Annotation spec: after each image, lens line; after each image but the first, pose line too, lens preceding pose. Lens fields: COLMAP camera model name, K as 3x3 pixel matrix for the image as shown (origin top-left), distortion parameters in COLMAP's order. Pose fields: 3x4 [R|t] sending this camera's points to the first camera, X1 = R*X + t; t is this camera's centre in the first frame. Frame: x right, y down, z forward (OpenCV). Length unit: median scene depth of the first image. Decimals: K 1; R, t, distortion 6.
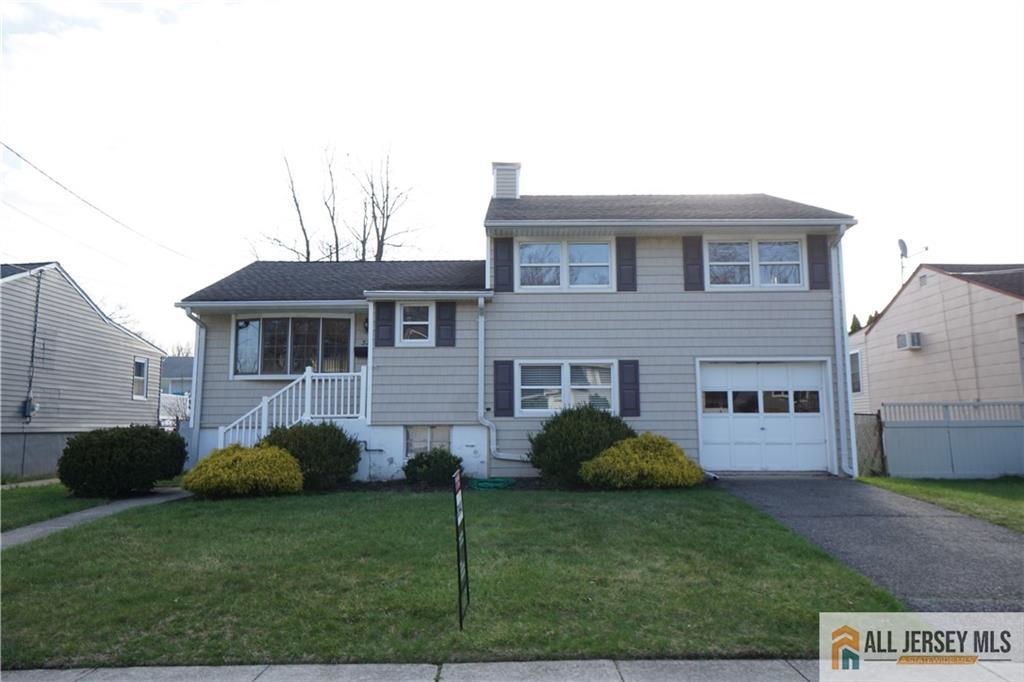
lens RADIAL K [[745.6, 0, 506.7], [0, 745.6, 335.5], [0, 0, 1]] dist [0.032453, -0.011268]
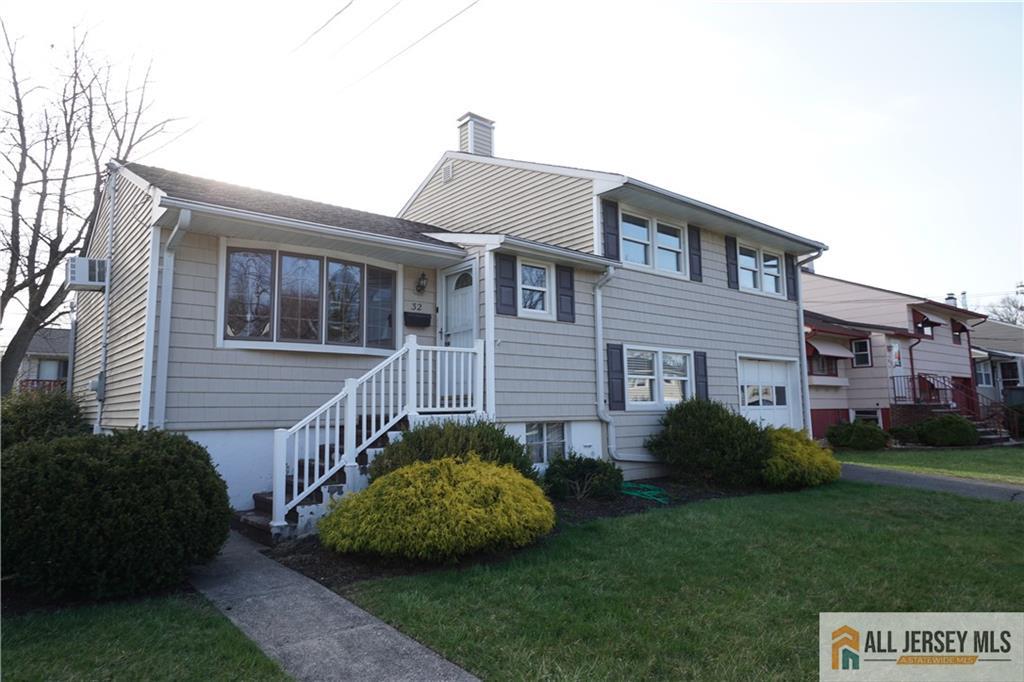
lens RADIAL K [[643.0, 0, 516.2], [0, 643.0, 334.9], [0, 0, 1]] dist [-0.001500, -0.003218]
pose [[0.761331, 0.071467, 0.644412, -0.562983], [-0.071366, 0.997104, -0.026268, 0.050265], [-0.644424, -0.025991, 0.764227, 0.510394]]
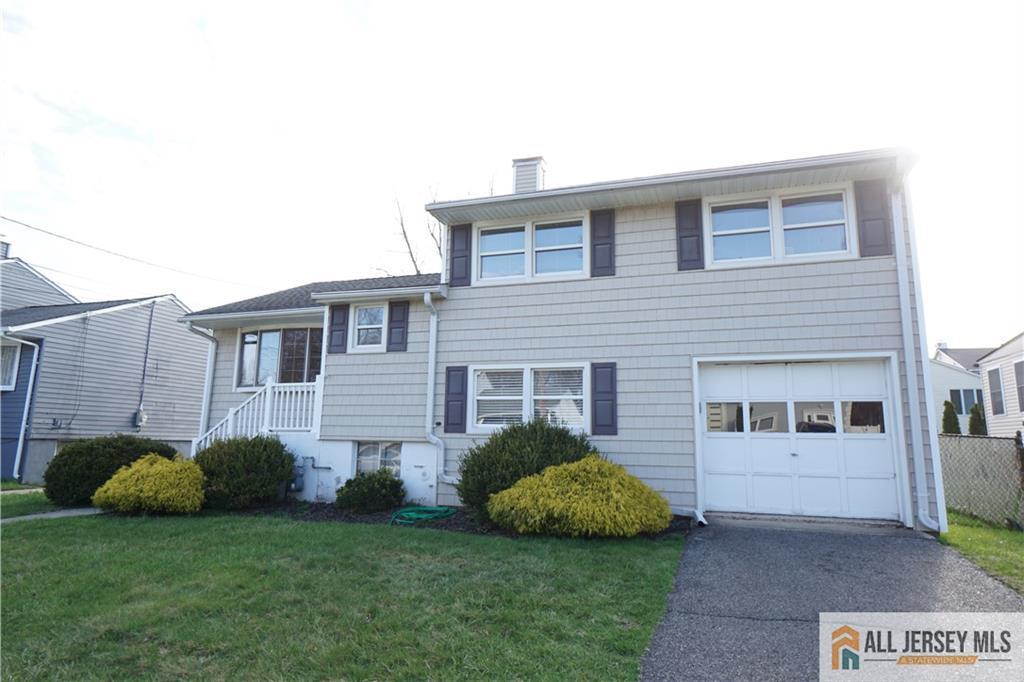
lens RADIAL K [[623.9, 0, 503.6], [0, 623.9, 335.0], [0, 0, 1]] dist [-0.007990, 0.015564]
pose [[0.946612, -0.035134, -0.320454, 0.274376], [0.019336, 0.998441, -0.052352, 0.036152], [0.321794, 0.043361, 0.945816, 0.343562]]
